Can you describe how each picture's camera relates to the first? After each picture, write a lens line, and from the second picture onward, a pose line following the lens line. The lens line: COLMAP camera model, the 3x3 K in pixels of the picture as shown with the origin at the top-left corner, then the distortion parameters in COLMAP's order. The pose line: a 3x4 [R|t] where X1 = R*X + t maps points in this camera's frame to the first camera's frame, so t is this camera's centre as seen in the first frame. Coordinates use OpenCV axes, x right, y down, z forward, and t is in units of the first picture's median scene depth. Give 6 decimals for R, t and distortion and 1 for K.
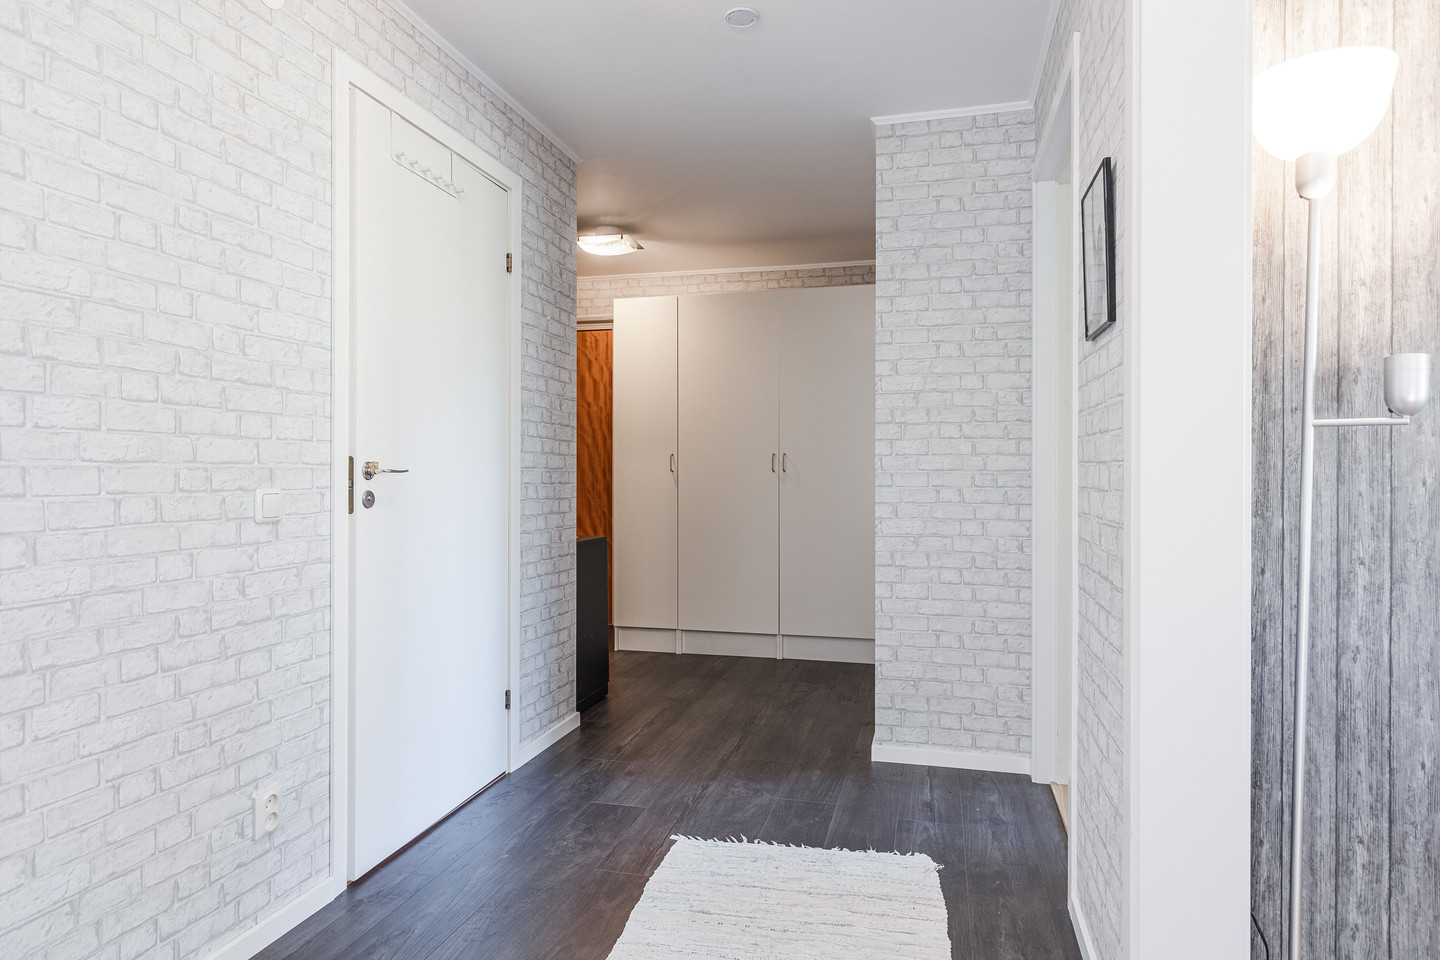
lens RADIAL K [[853.4, 0, 722.4], [0, 853.4, 473.9], [0, 0, 1]] dist [0.005135, -0.002850]
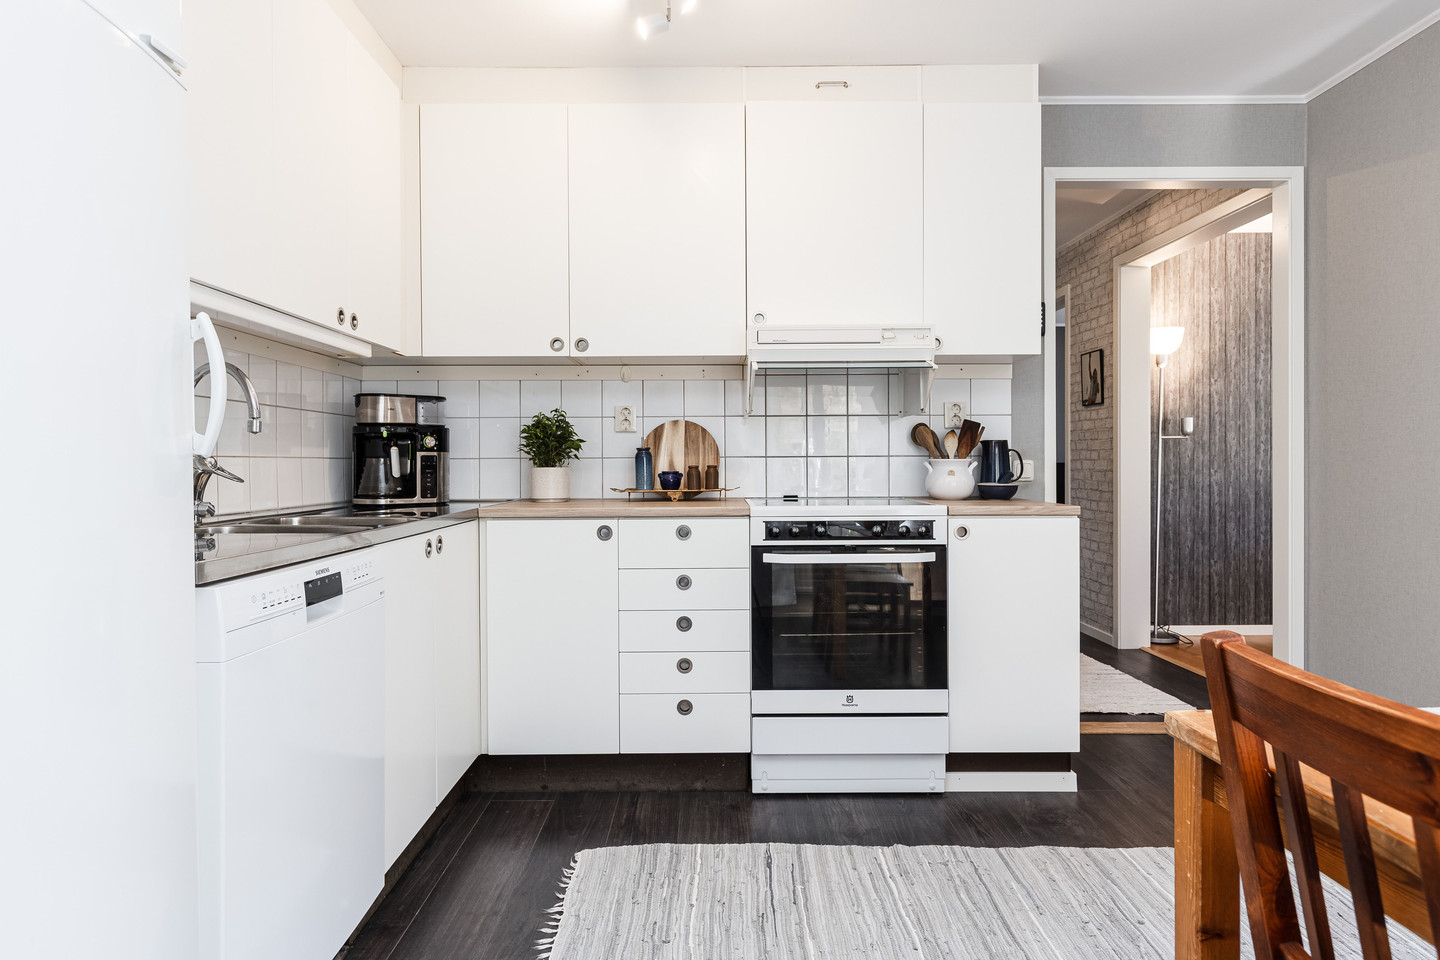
lens RADIAL K [[853.4, 0, 723.6], [0, 853.4, 476.5], [0, 0, 1]] dist [0.005135, -0.002850]
pose [[0.967550, -0.004407, 0.252640, -1.585420], [0.003681, 0.999988, 0.003347, 0.065952], [-0.252651, -0.002308, 0.967555, -1.566900]]
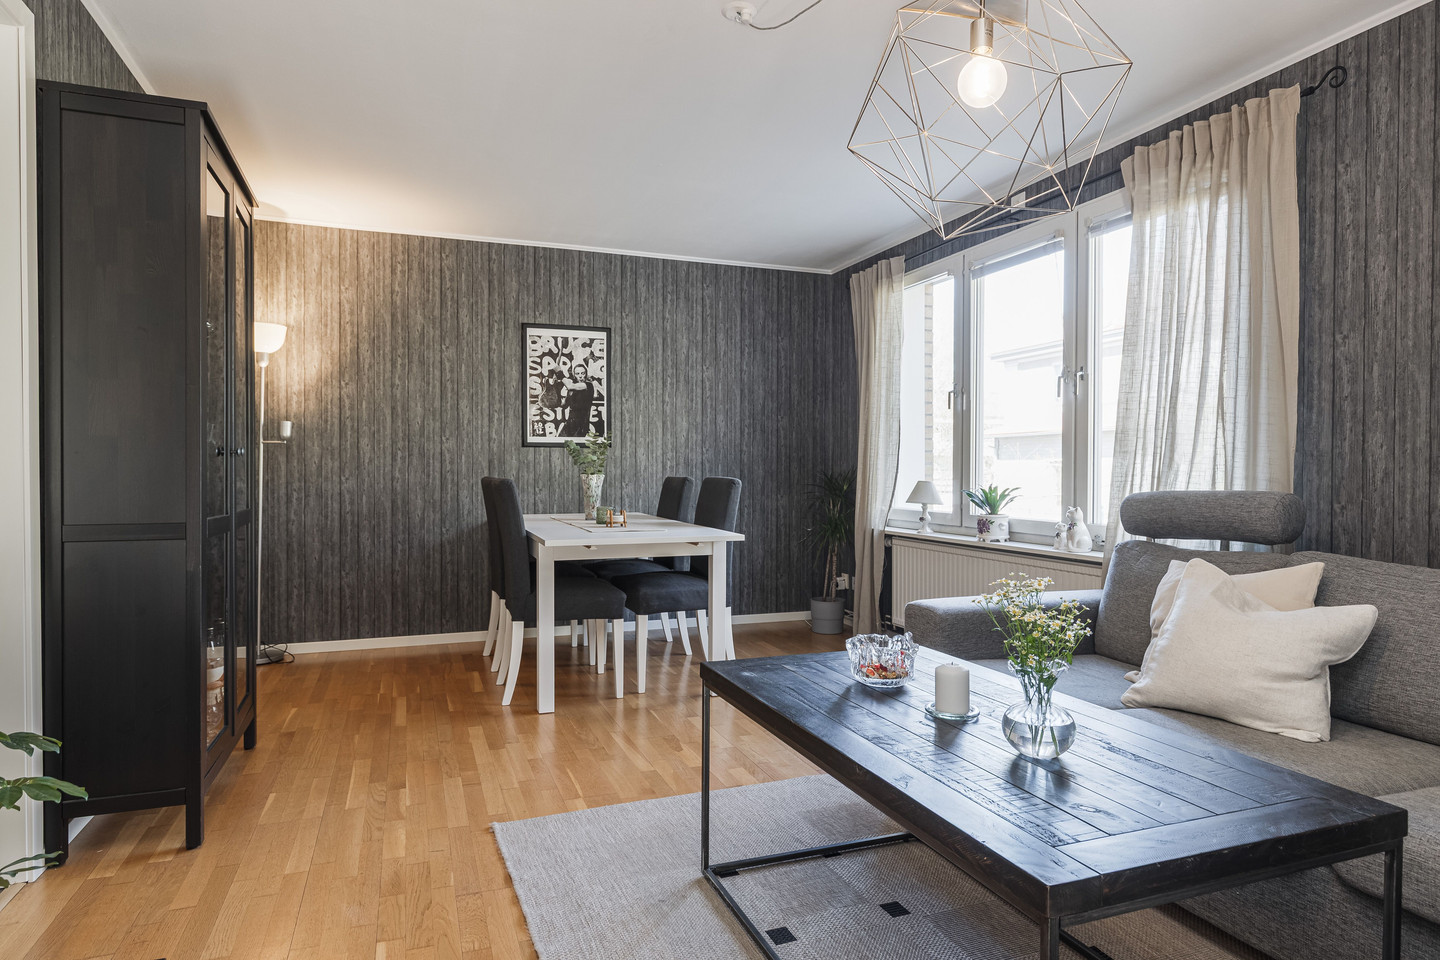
lens RADIAL K [[853.4, 0, 718.1], [0, 853.4, 483.0], [0, 0, 1]] dist [0.005135, -0.002850]
pose [[0.819319, -0.005184, 0.573314, 0.264414], [-0.000456, 0.999953, 0.009694, 0.049723], [-0.573338, -0.008204, 0.819278, -2.175997]]
